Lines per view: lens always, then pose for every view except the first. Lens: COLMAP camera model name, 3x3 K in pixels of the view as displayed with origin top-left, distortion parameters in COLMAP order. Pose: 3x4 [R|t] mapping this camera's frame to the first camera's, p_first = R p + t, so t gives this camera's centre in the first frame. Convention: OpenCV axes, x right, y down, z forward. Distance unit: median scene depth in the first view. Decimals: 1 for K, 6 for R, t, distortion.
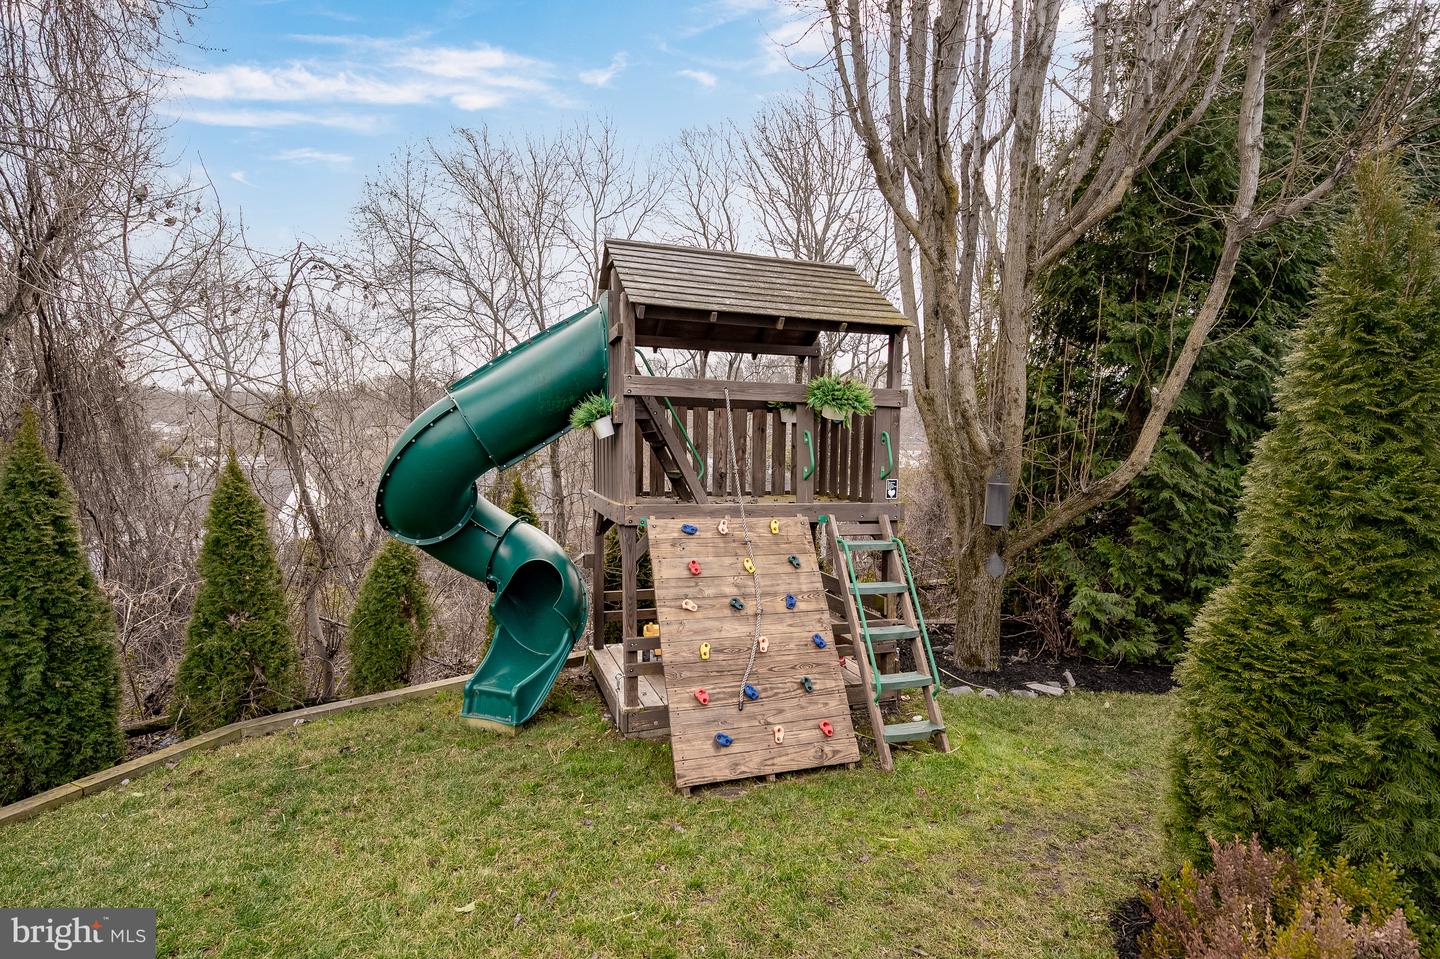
lens RADIAL K [[677.7, 0, 720.0], [0, 677.7, 479.5], [0, 0, 1]] dist [-0.009775, 0.000051]
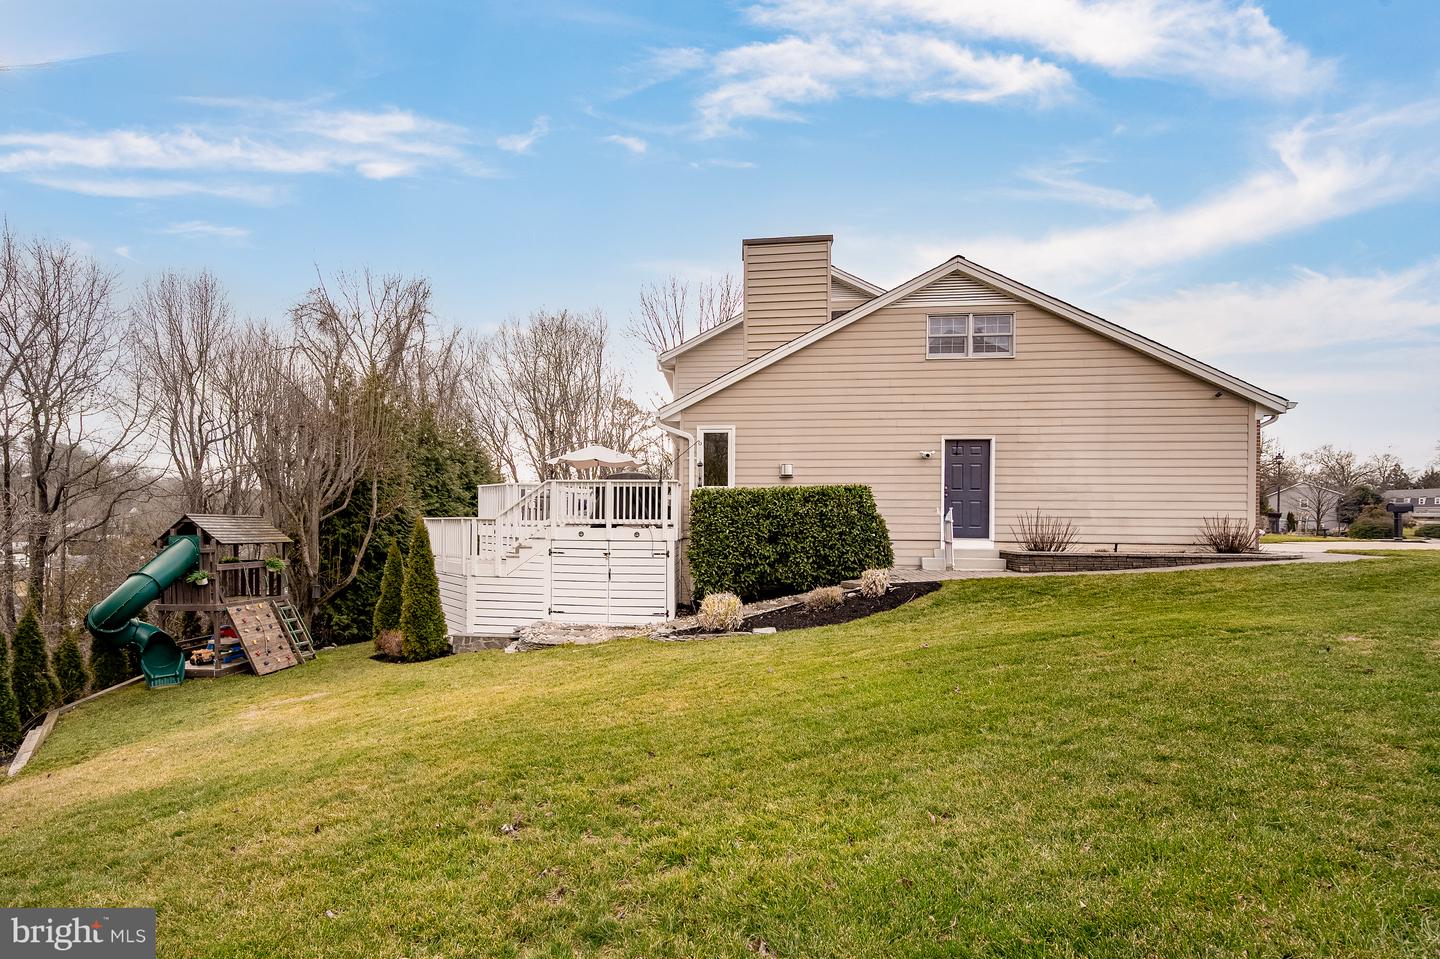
lens RADIAL K [[739.1, 0, 716.9], [0, 739.1, 504.1], [0, 0, 1]] dist [0.002480, 0.000257]
pose [[0.429431, -0.005349, 0.903084, -2.298712], [0.067161, 0.997403, -0.026028, -0.189320], [-0.900599, 0.071829, 0.428675, -2.684367]]
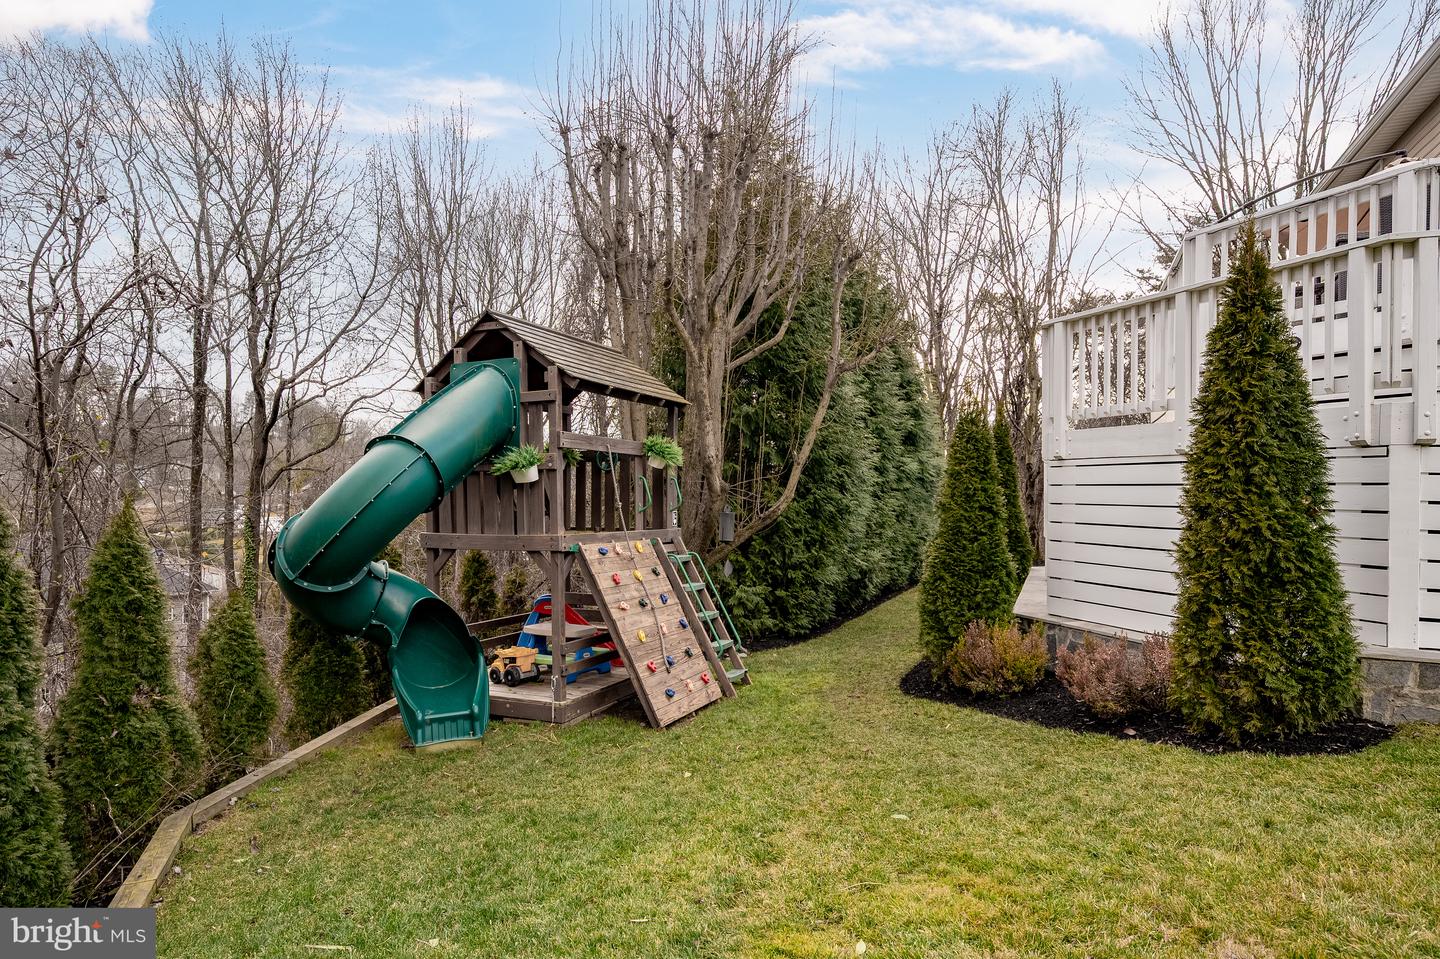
lens RADIAL K [[863.7, 0, 720.0], [0, 863.7, 479.5], [0, 0, 1]] dist [-0.002581, -0.000361]
pose [[0.660117, 0.004278, 0.751151, -1.139041], [0.050547, 0.997464, -0.050103, 0.030490], [-0.749460, 0.071043, 0.658227, -0.267313]]
